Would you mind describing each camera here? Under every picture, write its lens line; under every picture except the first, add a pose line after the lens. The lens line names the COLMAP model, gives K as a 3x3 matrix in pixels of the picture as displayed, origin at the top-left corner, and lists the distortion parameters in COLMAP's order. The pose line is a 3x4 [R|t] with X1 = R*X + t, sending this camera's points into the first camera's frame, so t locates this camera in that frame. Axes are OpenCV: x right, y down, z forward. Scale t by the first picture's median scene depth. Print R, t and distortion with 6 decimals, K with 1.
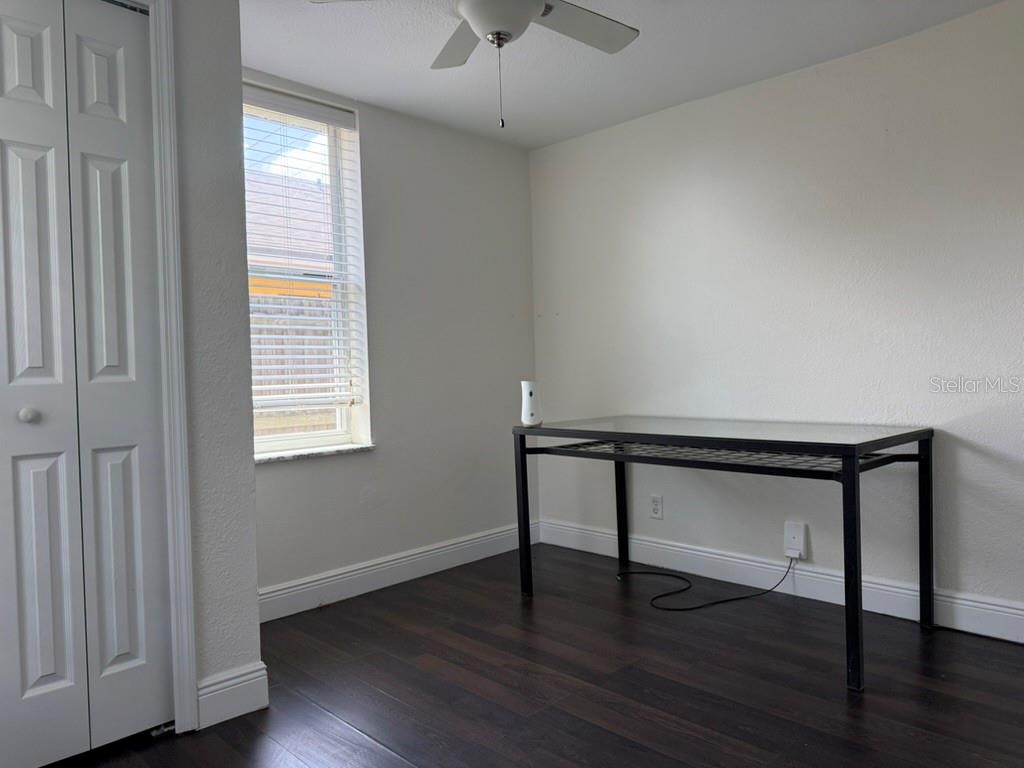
lens RADIAL K [[729.2, 0, 511.3], [0, 729.2, 383.9], [0, 0, 1]] dist [0.071897, -0.070390]
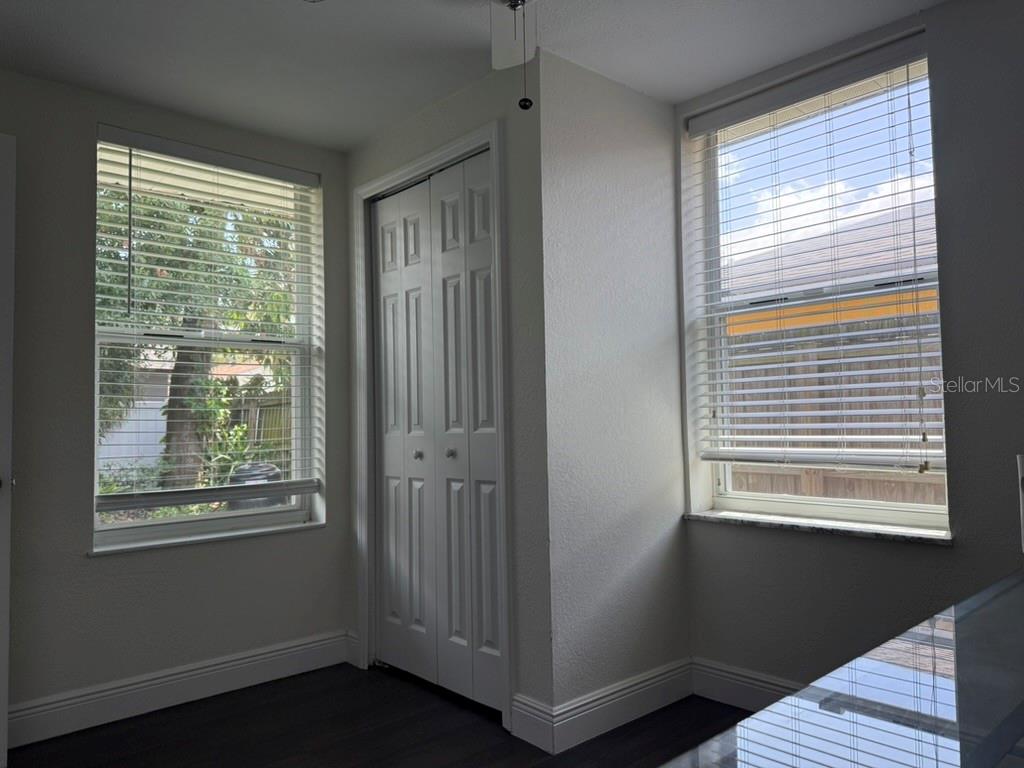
lens RADIAL K [[729.2, 0, 511.4], [0, 729.2, 385.1], [0, 0, 1]] dist [0.071897, -0.070390]
pose [[-0.045399, -0.028855, -0.998552, 0.548346], [0.000650, 0.999582, -0.028914, -0.033566], [0.998969, -0.001962, -0.045361, 0.774238]]
